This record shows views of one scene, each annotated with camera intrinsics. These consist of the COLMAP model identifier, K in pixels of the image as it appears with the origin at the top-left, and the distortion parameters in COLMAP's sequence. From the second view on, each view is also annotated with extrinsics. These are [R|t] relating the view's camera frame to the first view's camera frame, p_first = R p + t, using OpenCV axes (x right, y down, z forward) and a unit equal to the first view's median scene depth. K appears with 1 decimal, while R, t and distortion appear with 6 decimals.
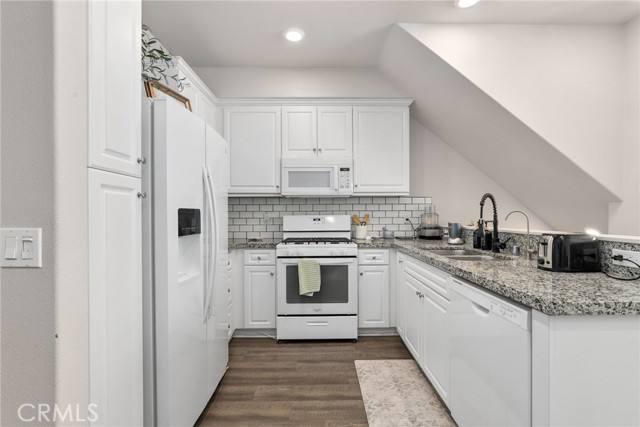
lens RADIAL K [[294.9, 0, 320.2], [0, 294.9, 211.9], [0, 0, 1]] dist [-0.004833, 0.001805]
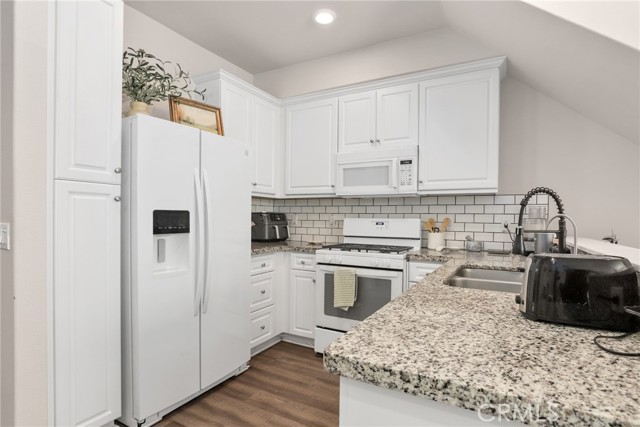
lens RADIAL K [[329.1, 0, 320.6], [0, 329.1, 218.2], [0, 0, 1]] dist [-0.019903, -0.000252]
pose [[0.868807, 0.014401, -0.494941, 0.364557], [-0.008342, 0.999861, 0.014449, -0.001712], [0.495081, -0.008425, 0.868806, 0.112538]]
